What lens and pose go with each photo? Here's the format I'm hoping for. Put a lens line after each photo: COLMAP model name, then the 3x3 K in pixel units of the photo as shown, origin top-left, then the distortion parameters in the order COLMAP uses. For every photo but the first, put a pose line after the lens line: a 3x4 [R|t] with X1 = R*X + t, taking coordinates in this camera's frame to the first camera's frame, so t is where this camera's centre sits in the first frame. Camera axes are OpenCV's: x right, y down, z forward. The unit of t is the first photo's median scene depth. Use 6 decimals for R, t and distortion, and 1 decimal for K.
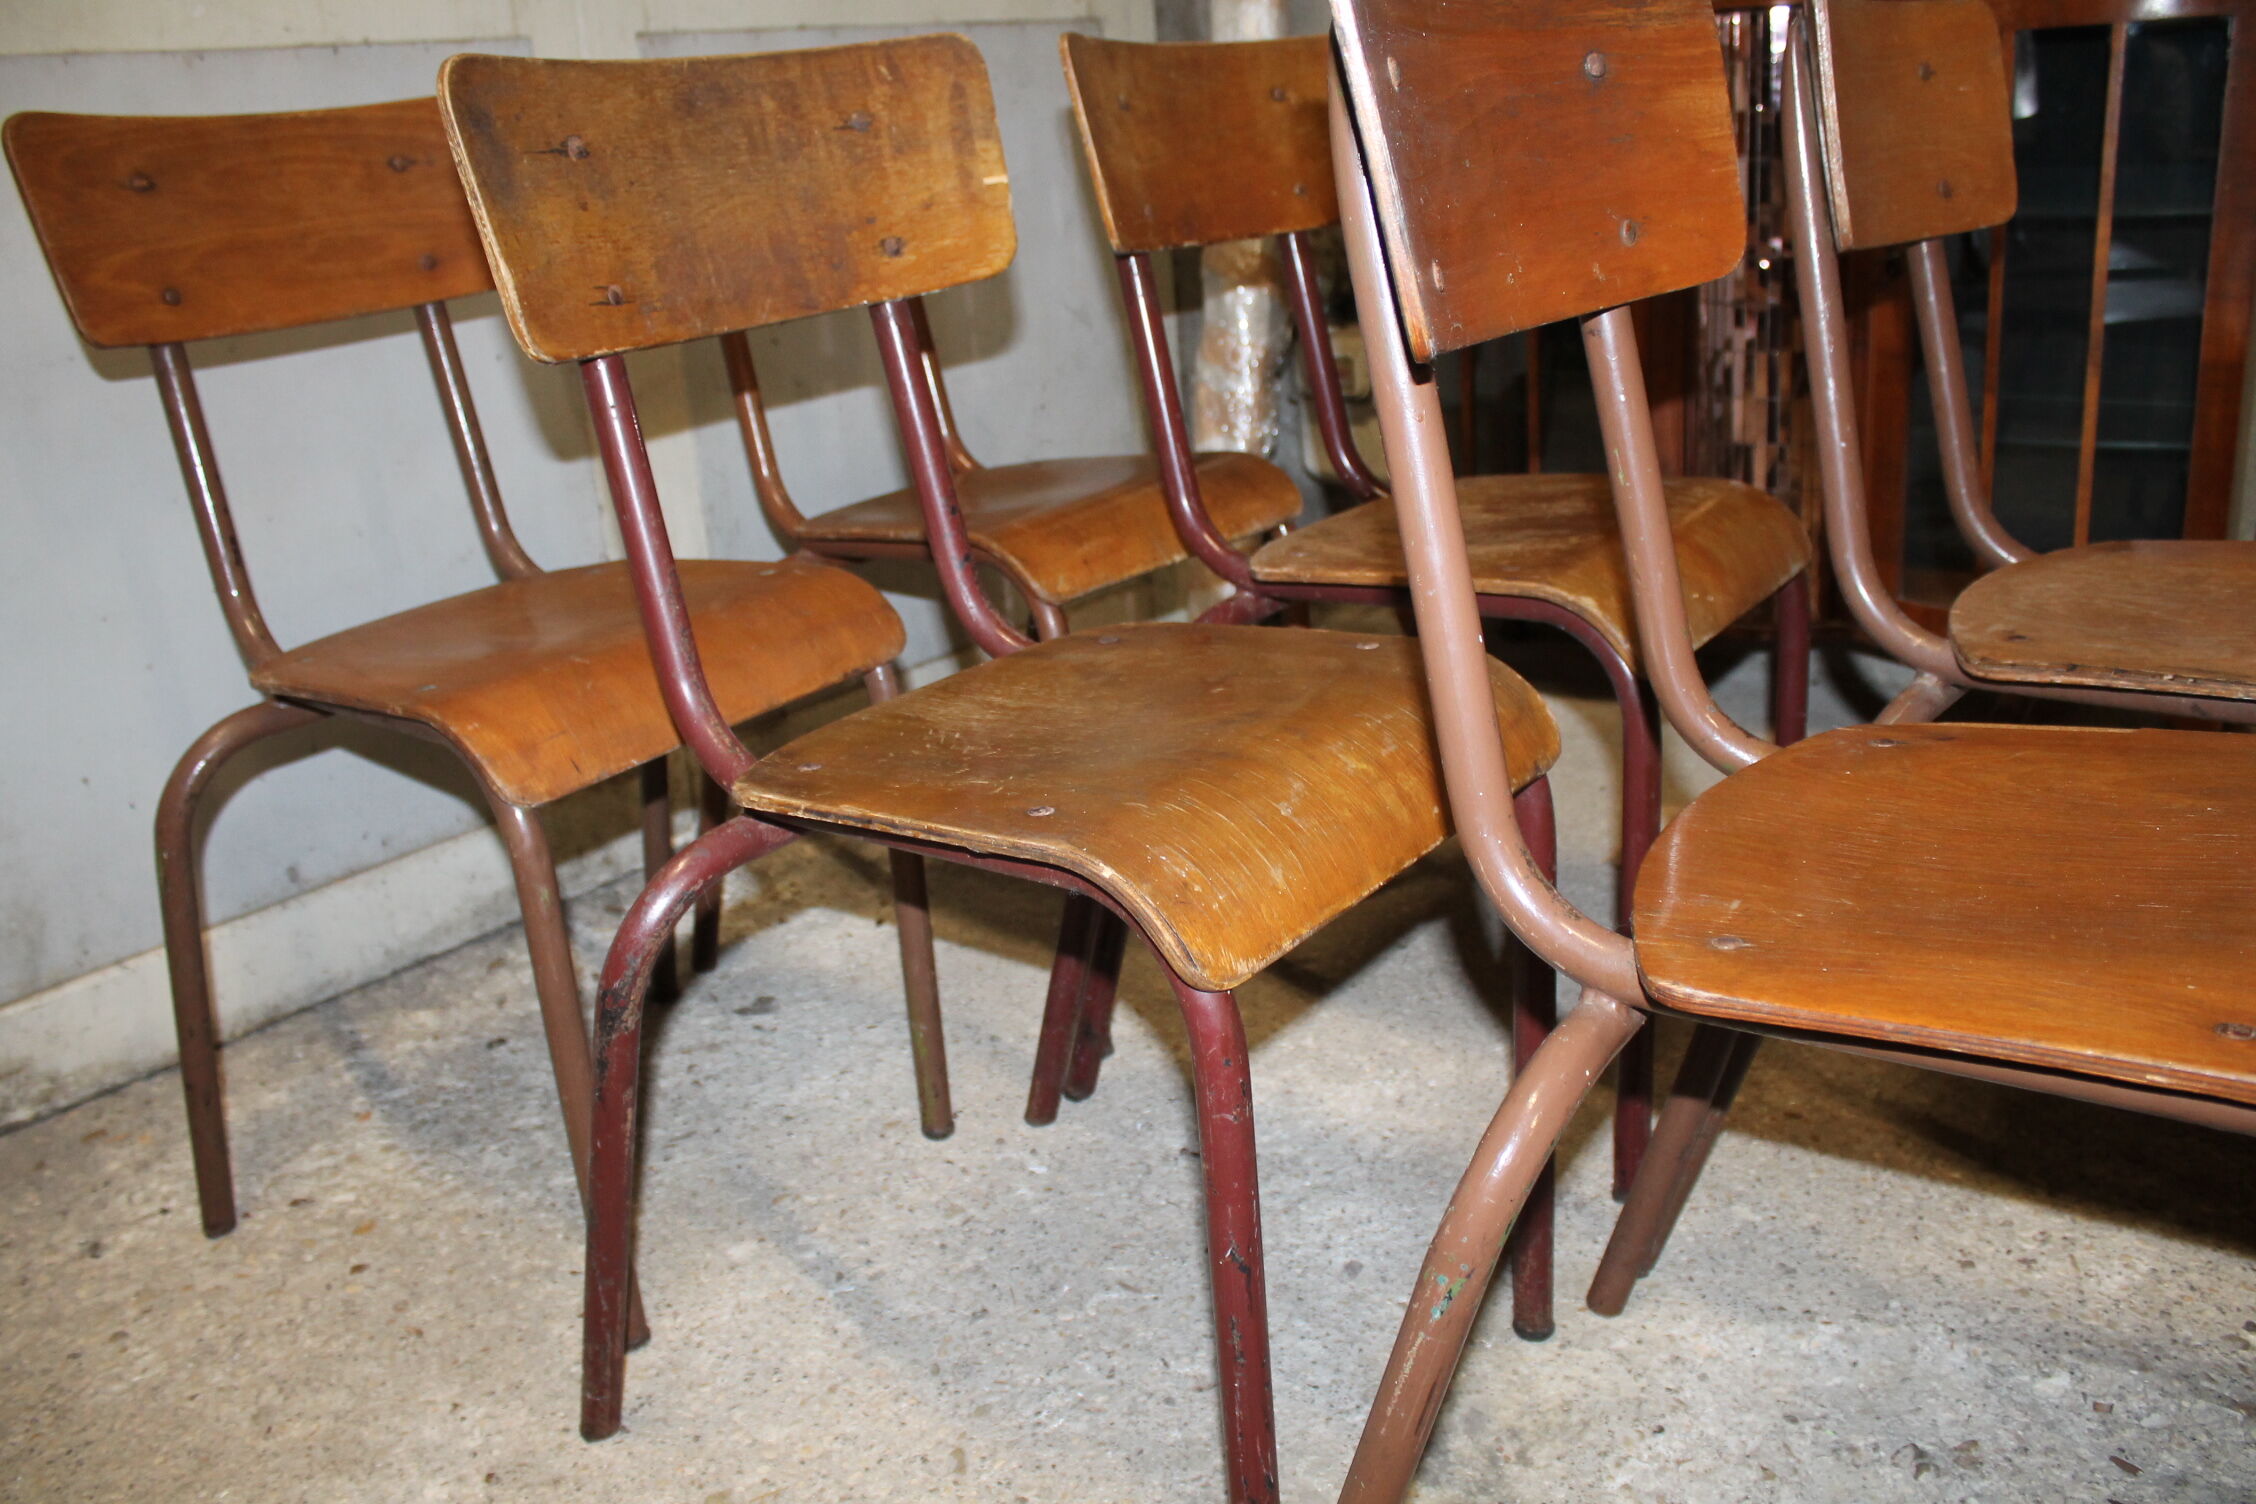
lens RADIAL K [[1891.6, 0, 1128.0], [0, 1891.6, 752.0], [0, 0, 1]] dist [-0.163935, 0.139465]
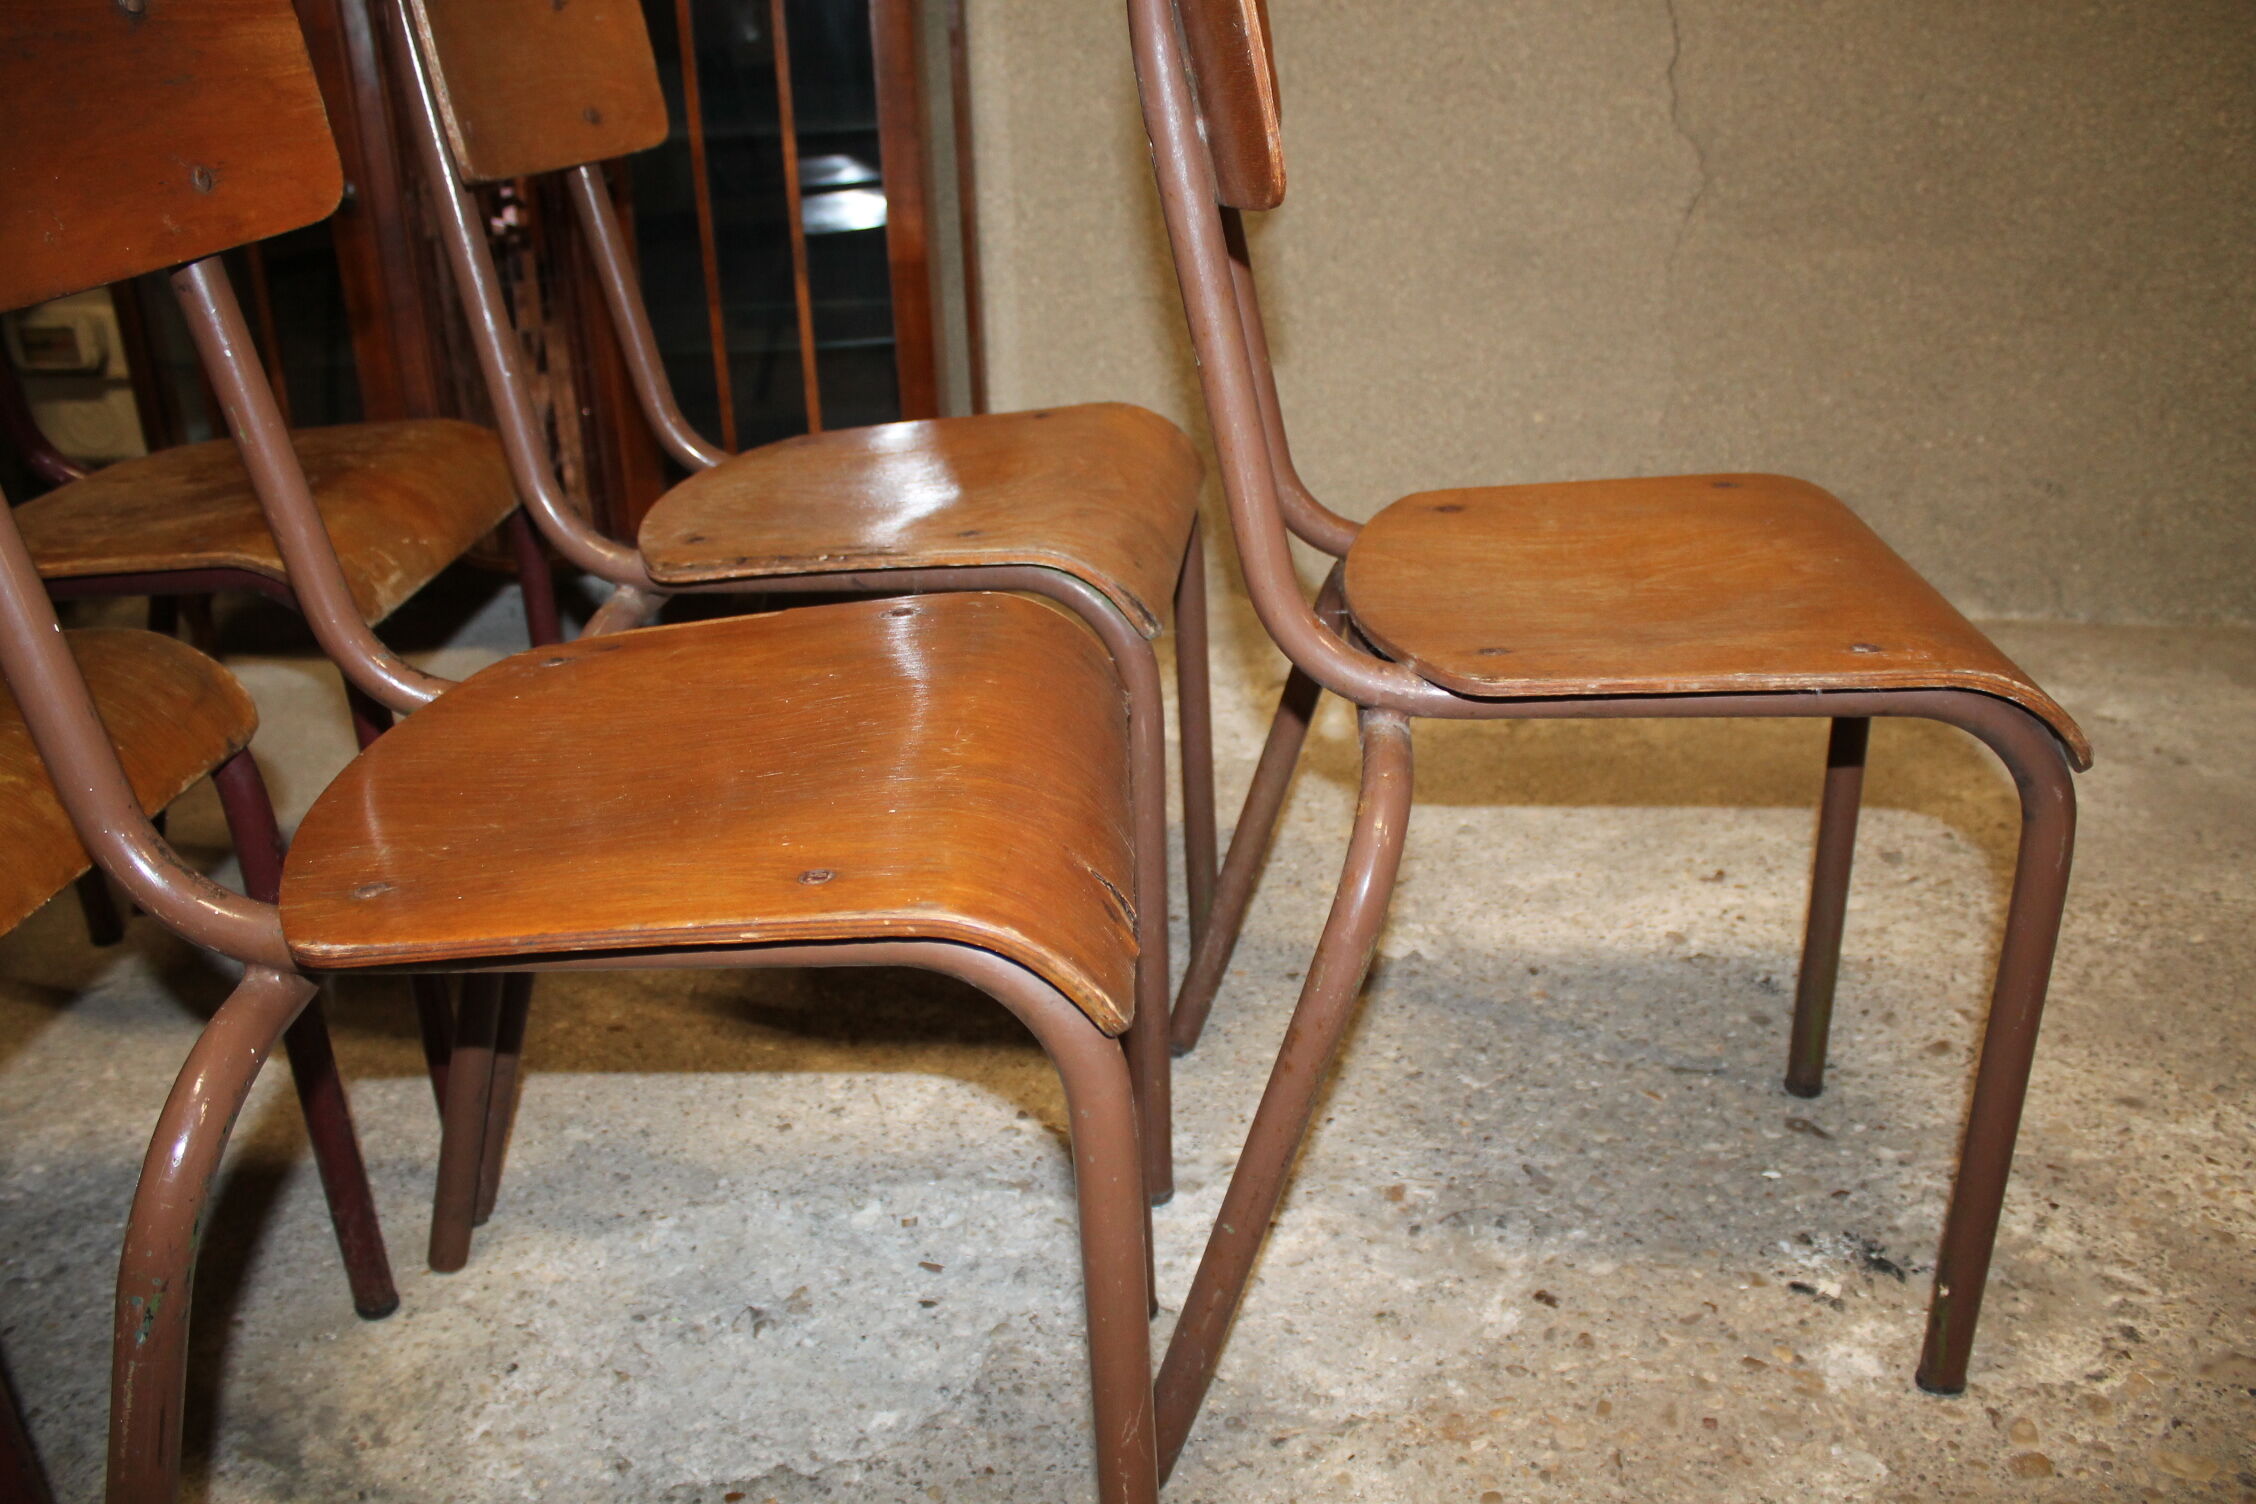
lens RADIAL K [[1891.6, 0, 1128.0], [0, 1891.6, 752.0], [0, 0, 1]] dist [-0.163935, 0.139465]
pose [[0.827372, -0.180374, 0.531904, 0.088857], [0.161597, 0.983433, 0.082130, 0.008433], [-0.537906, 0.018002, 0.842813, -0.033609]]
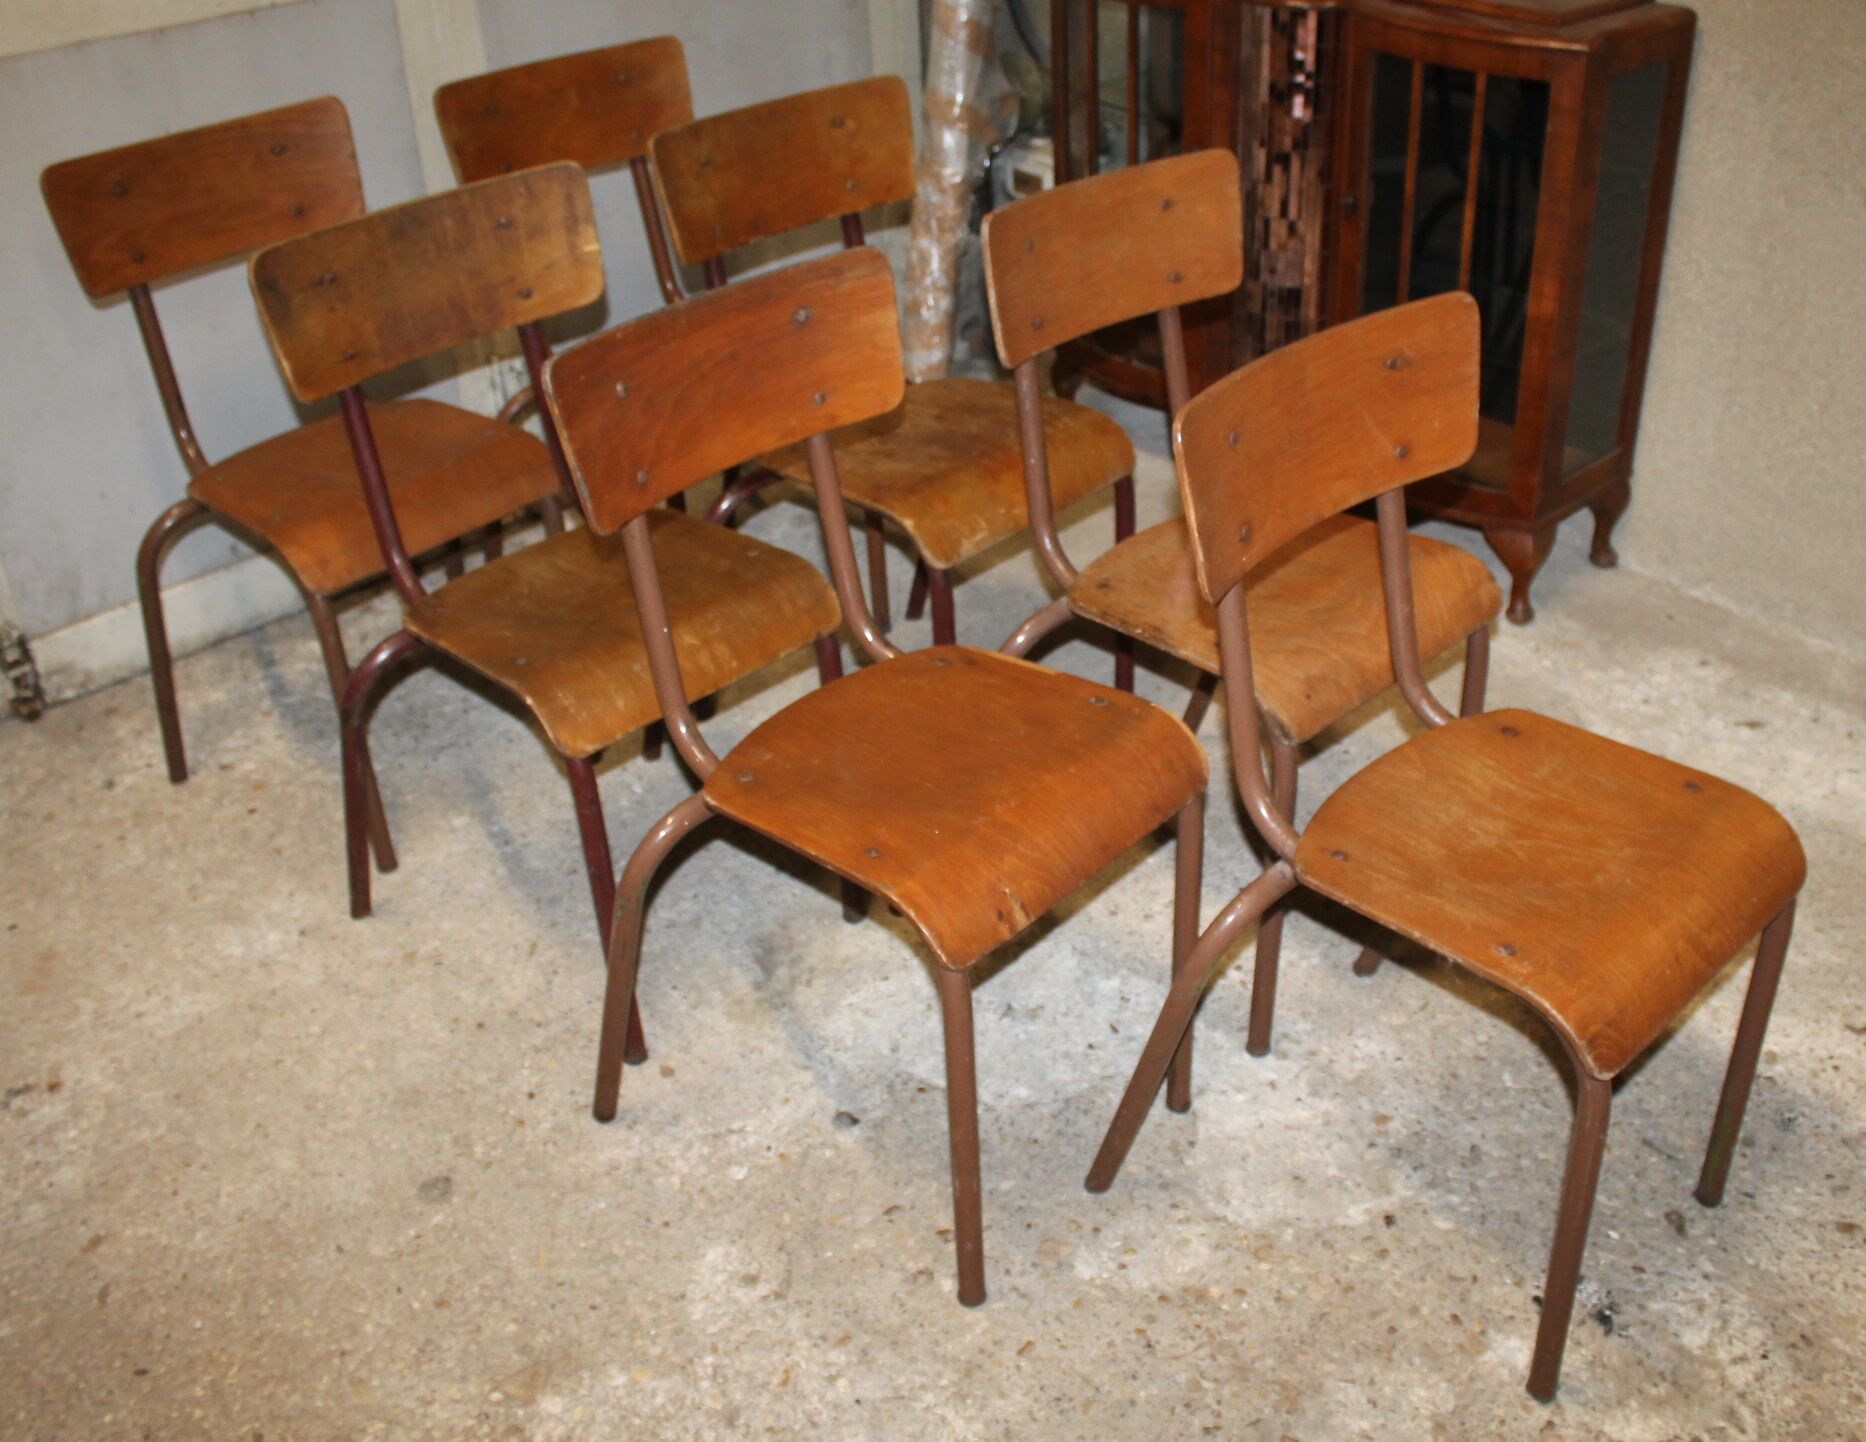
lens RADIAL K [[1920.9, 0, 1019.2], [0, 1920.9, 700.3], [0, 0, 1]] dist [-0.158475, 0.136696]
pose [[0.992727, 0.099091, -0.068370, 0.499197], [-0.080782, 0.969359, 0.231984, -0.351783], [0.089262, -0.224773, 0.970314, -0.779474]]
